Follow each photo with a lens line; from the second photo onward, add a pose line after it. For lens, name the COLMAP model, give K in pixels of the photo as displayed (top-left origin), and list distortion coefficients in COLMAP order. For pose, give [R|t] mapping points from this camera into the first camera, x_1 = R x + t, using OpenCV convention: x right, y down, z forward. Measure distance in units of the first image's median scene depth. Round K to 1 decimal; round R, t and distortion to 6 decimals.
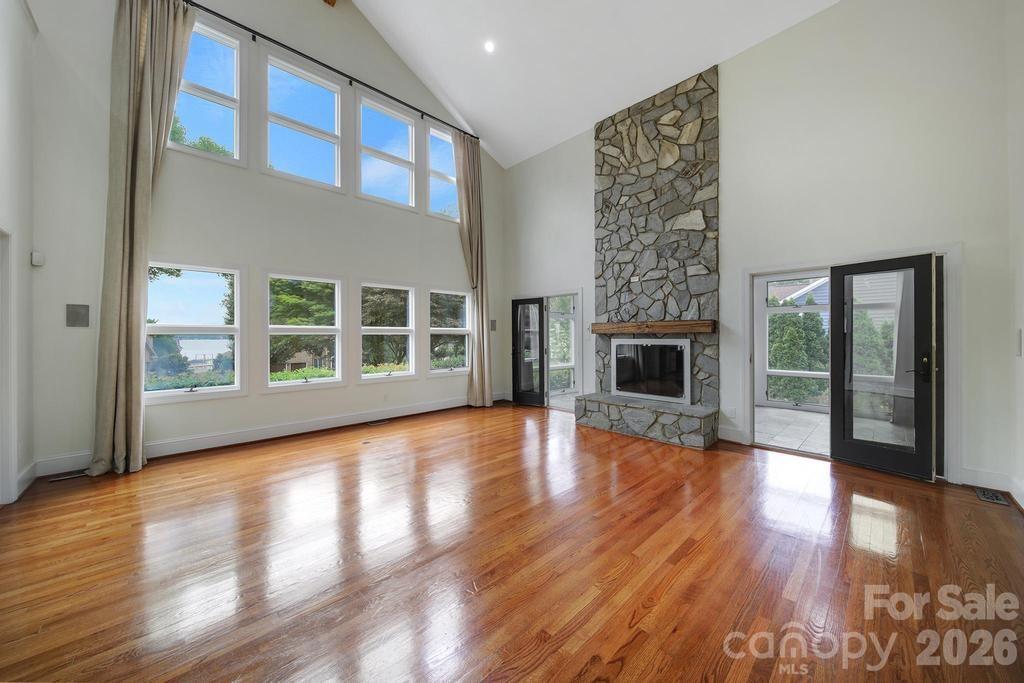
lens RADIAL K [[361.6, 0, 509.5], [0, 361.6, 336.1], [0, 0, 1]] dist [-0.002133, -0.000172]
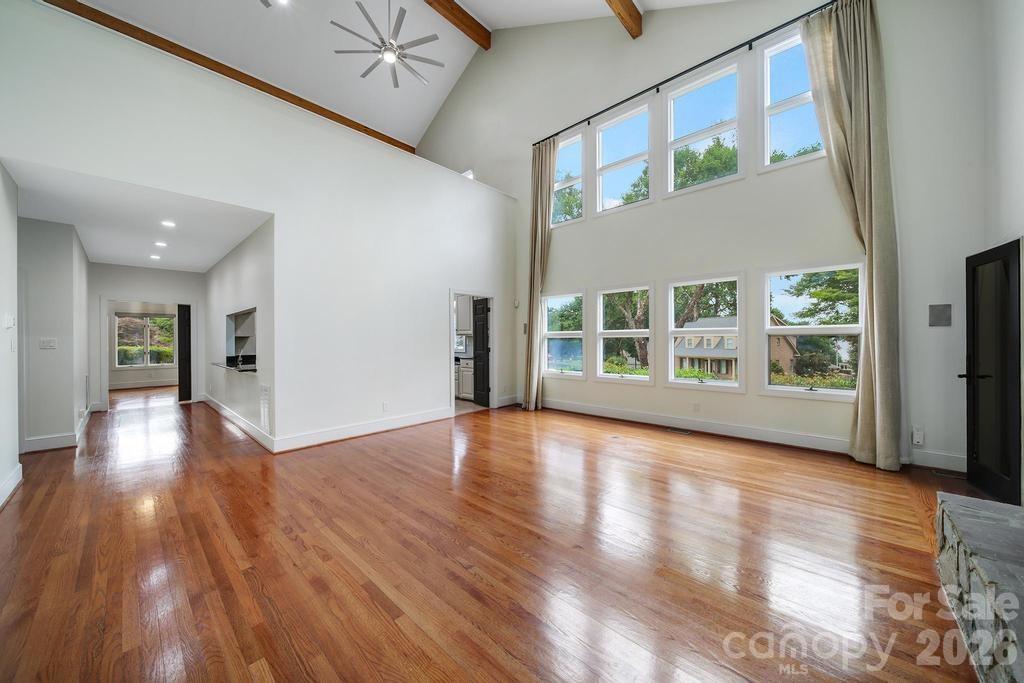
lens RADIAL K [[361.6, 0, 509.5], [0, 361.6, 336.1], [0, 0, 1]] dist [-0.002133, -0.000172]
pose [[0.055878, -0.005118, -0.998424, 0.784654], [0.003510, 0.999982, -0.004929, -0.002677], [0.998431, -0.003229, 0.055895, 0.738757]]
